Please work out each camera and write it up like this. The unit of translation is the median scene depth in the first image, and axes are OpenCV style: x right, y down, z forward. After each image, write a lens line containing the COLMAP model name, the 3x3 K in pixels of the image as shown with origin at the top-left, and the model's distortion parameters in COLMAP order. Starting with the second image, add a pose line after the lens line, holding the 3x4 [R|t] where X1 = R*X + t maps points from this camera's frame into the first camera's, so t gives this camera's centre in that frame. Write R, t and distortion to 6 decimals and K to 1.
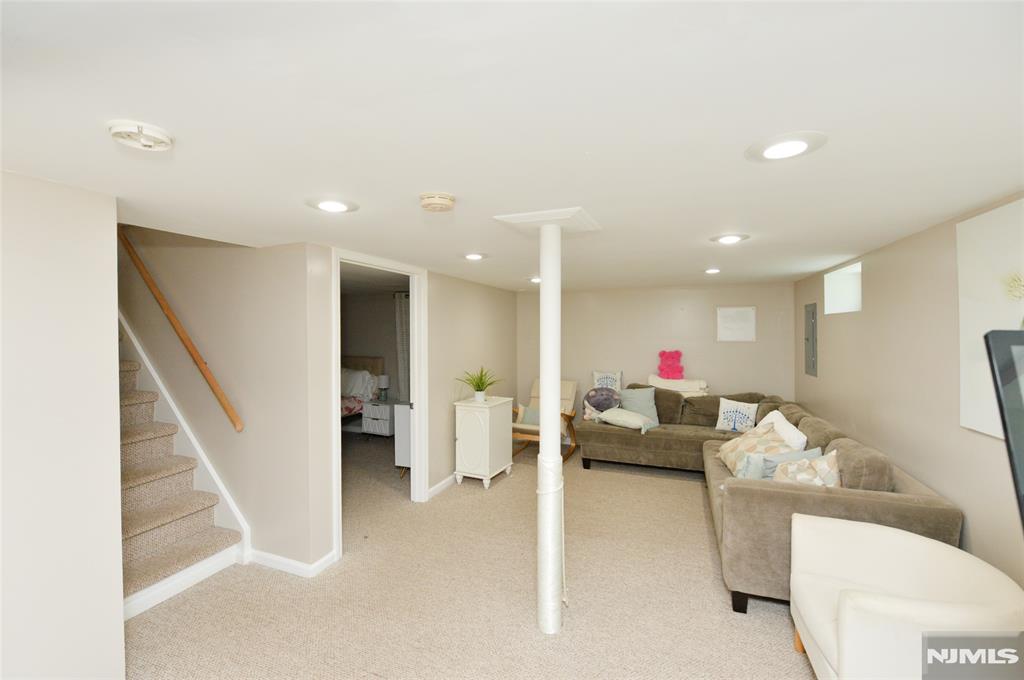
lens RADIAL K [[417.3, 0, 513.0], [0, 417.3, 332.5], [0, 0, 1]] dist [-0.015149, -0.001726]
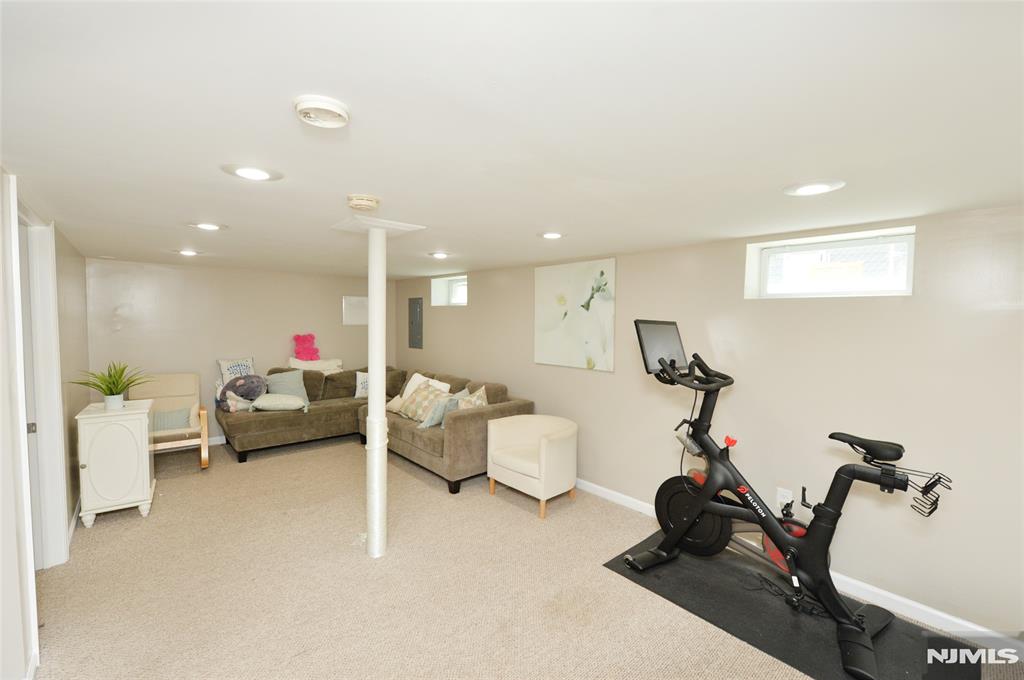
lens RADIAL K [[417.3, 0, 511.1], [0, 417.3, 340.2], [0, 0, 1]] dist [-0.015149, -0.001726]
pose [[0.459264, -0.038759, 0.887454, -0.364139], [-0.009716, 0.998769, 0.048648, 0.001768], [-0.888247, -0.030964, 0.458322, 0.045171]]
